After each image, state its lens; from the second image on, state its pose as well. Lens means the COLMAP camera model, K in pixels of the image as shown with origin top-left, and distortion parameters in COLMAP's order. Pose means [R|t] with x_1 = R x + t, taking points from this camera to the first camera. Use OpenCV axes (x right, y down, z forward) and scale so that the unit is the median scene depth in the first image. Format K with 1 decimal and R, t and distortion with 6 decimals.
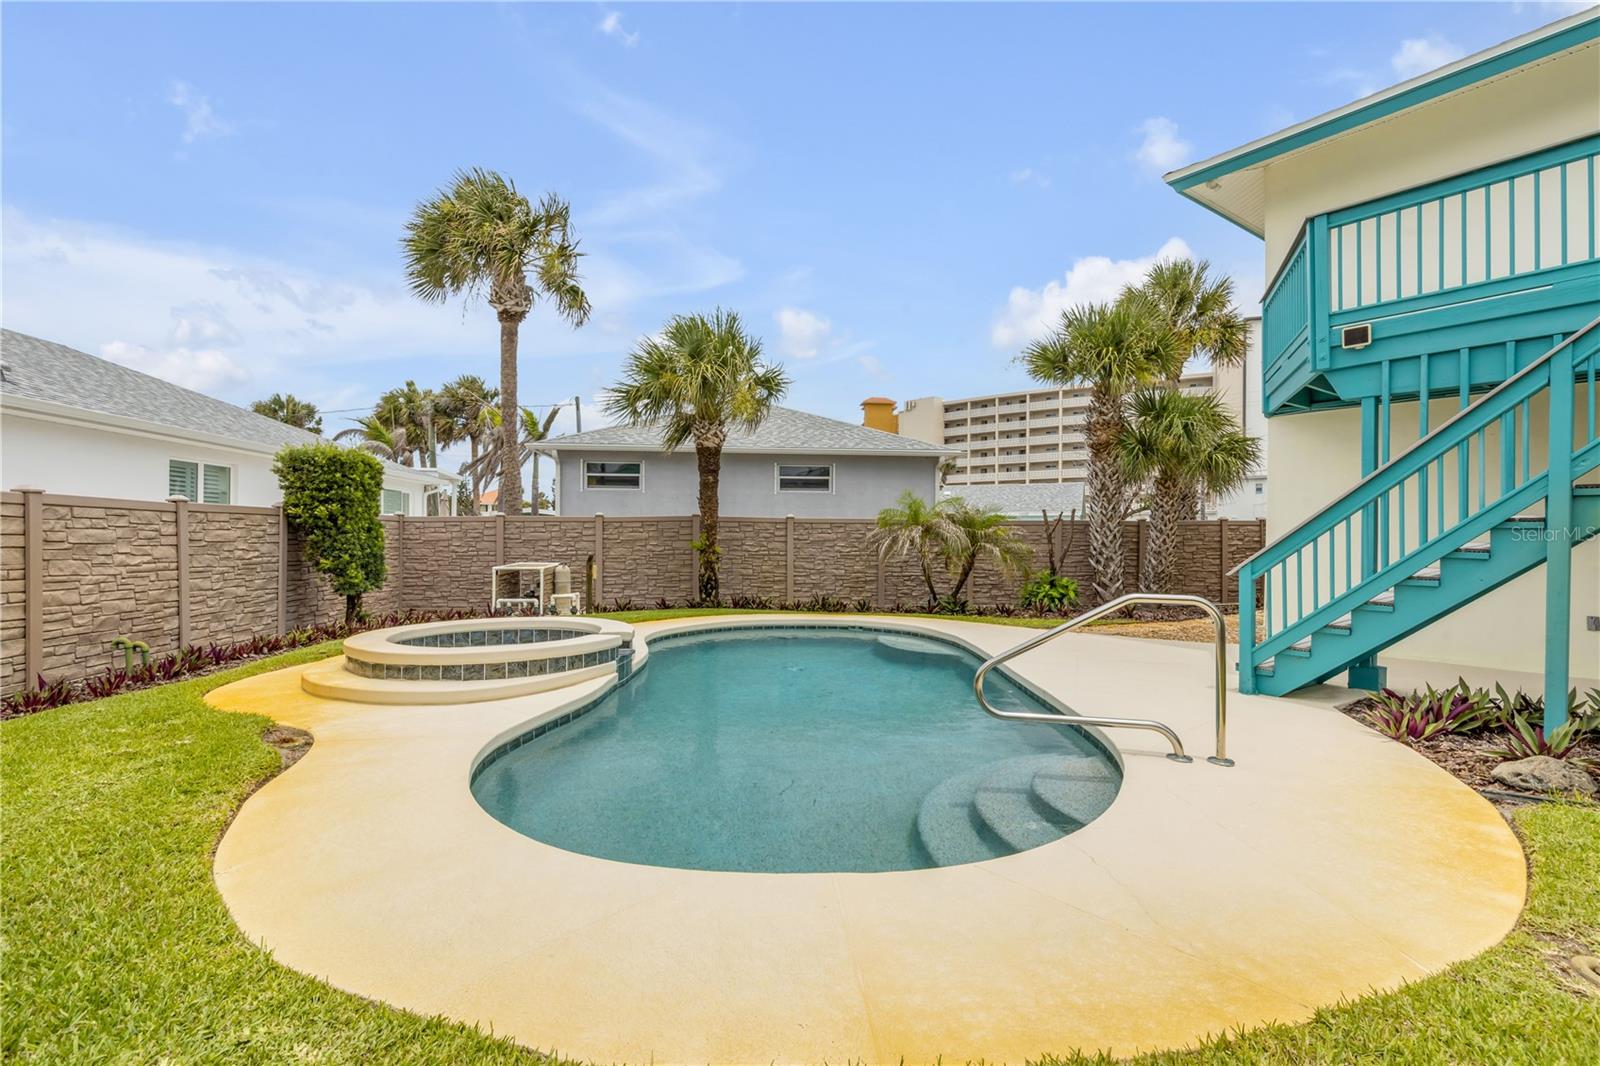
lens RADIAL K [[727.2, 0, 795.6], [0, 727.2, 534.0], [0, 0, 1]] dist [0.002283, 0.000083]
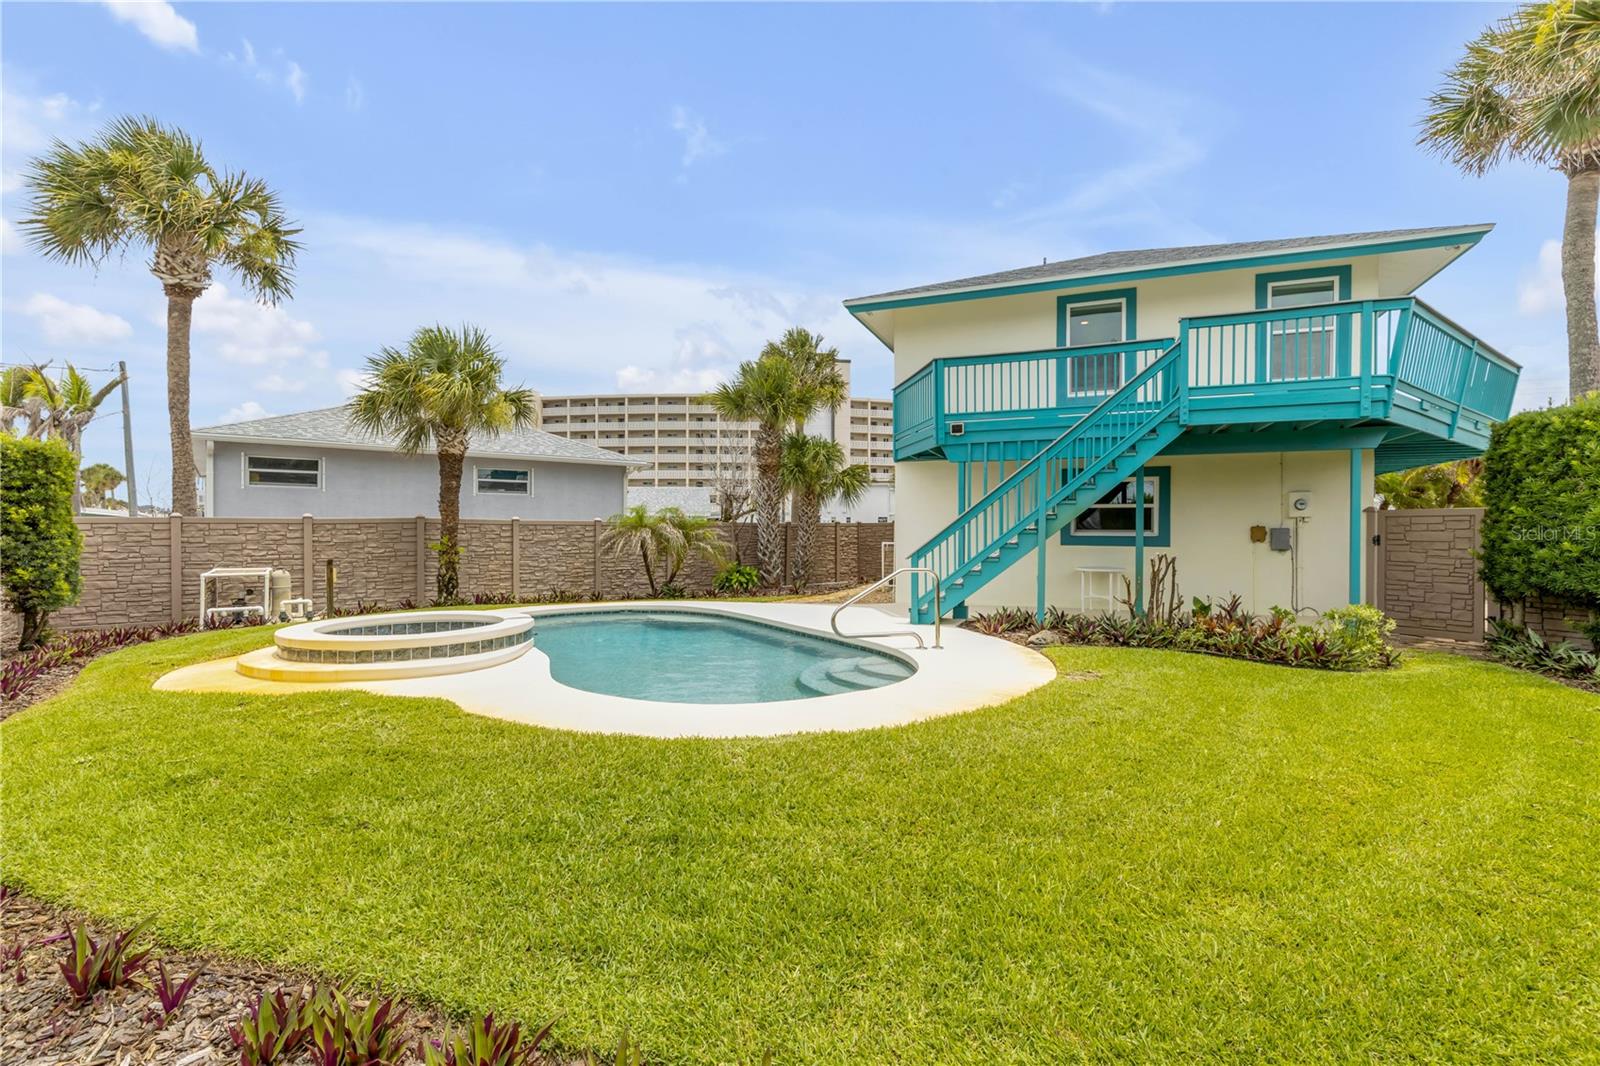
lens RADIAL K [[727.2, 0, 795.6], [0, 727.2, 534.0], [0, 0, 1]] dist [0.002283, 0.000083]
pose [[0.848158, -0.006143, 0.529708, -0.251537], [0.003484, 0.999976, 0.006019, -0.007221], [-0.529732, -0.003260, 0.848159, -0.158951]]
